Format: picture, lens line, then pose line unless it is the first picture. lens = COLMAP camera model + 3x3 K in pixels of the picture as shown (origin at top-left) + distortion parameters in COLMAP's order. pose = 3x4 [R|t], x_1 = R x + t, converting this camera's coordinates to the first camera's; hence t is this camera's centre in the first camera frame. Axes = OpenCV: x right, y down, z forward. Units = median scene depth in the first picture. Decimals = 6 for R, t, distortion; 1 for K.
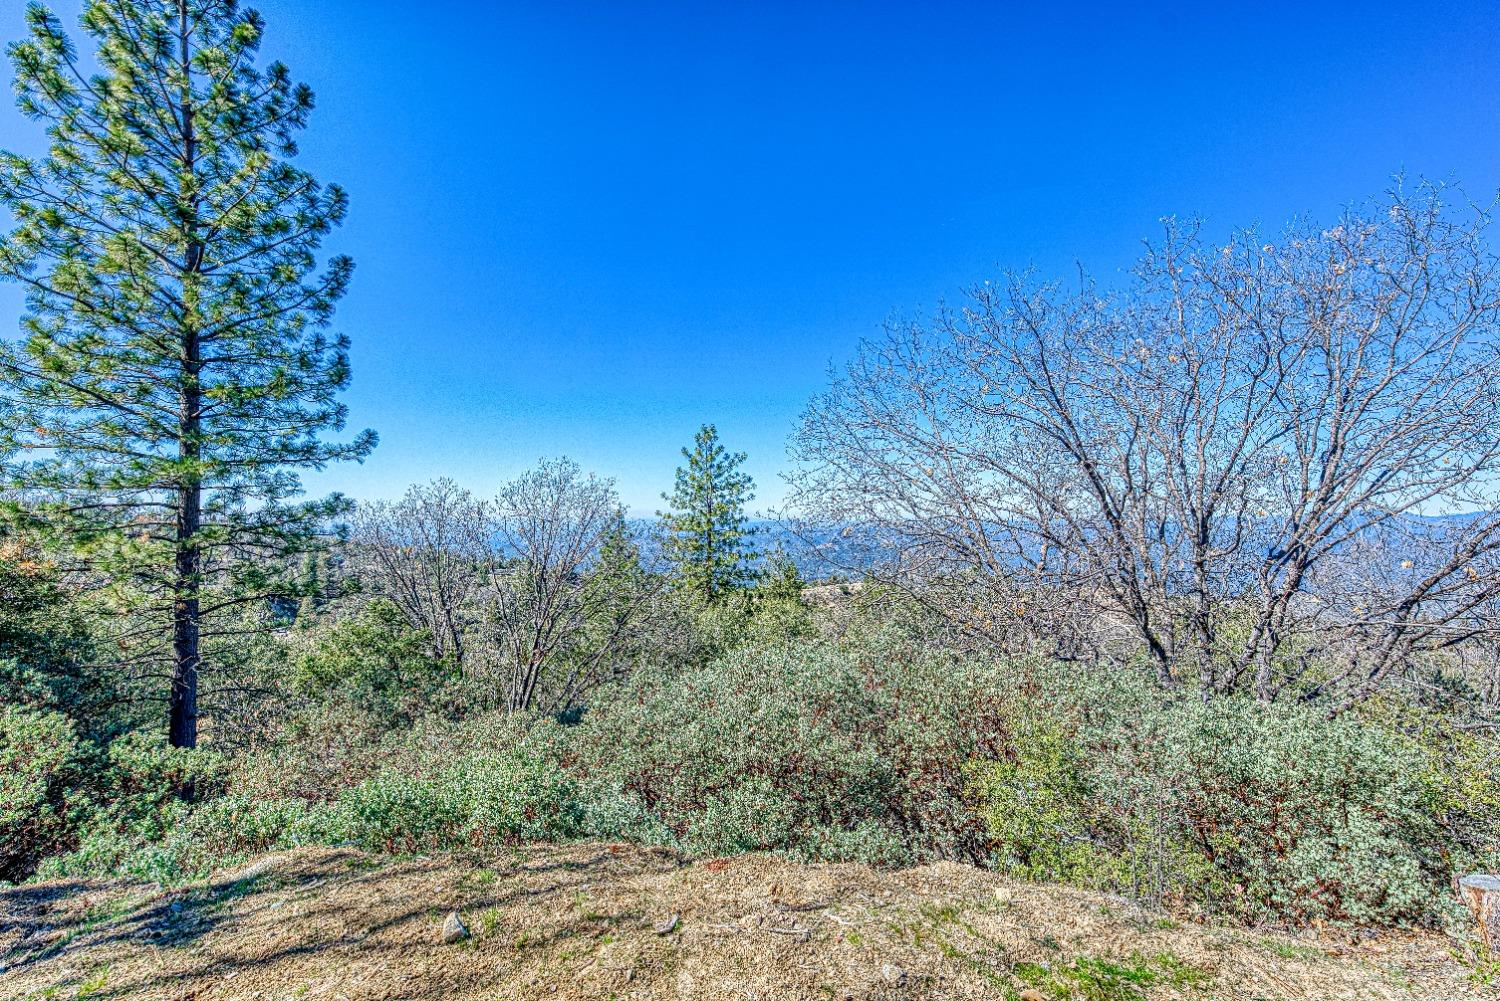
lens RADIAL K [[698.4, 0, 749.3], [0, 698.4, 504.0], [0, 0, 1]] dist [0.035634, 0.000438]
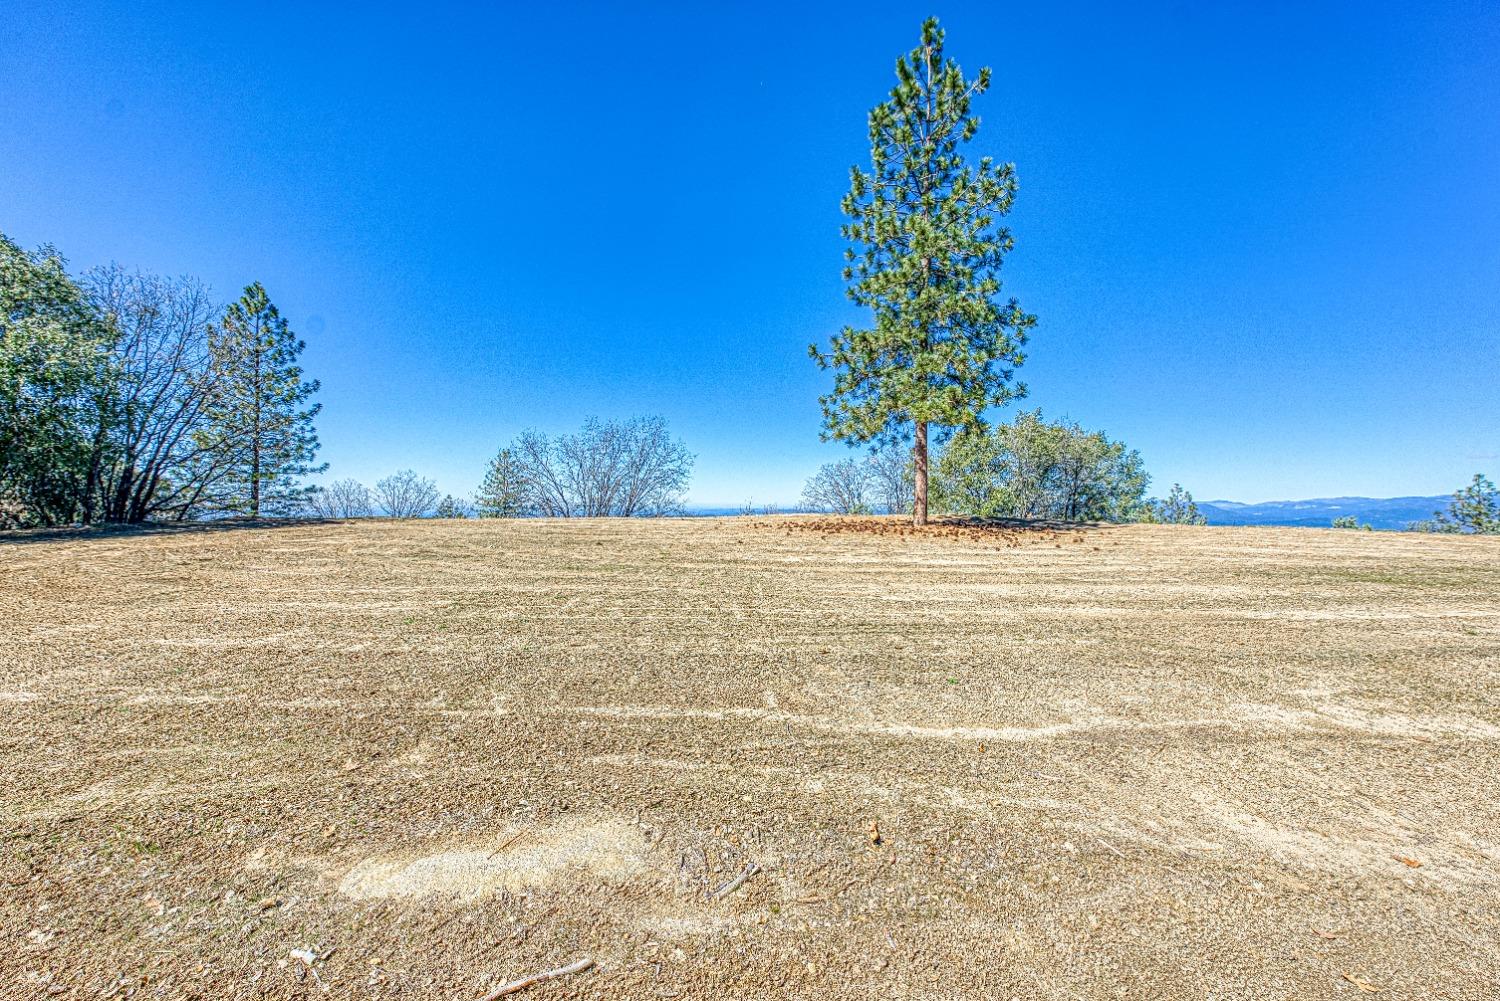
lens RADIAL K [[514.6, 0, 751.6], [0, 514.6, 497.6], [0, 0, 1]] dist [0.000059, 0.000004]
pose [[0.954987, 0.009710, 0.296488, 0.472694], [-0.011006, 0.999936, 0.002704, 0.010348], [-0.296443, -0.005846, 0.955033, -1.453224]]
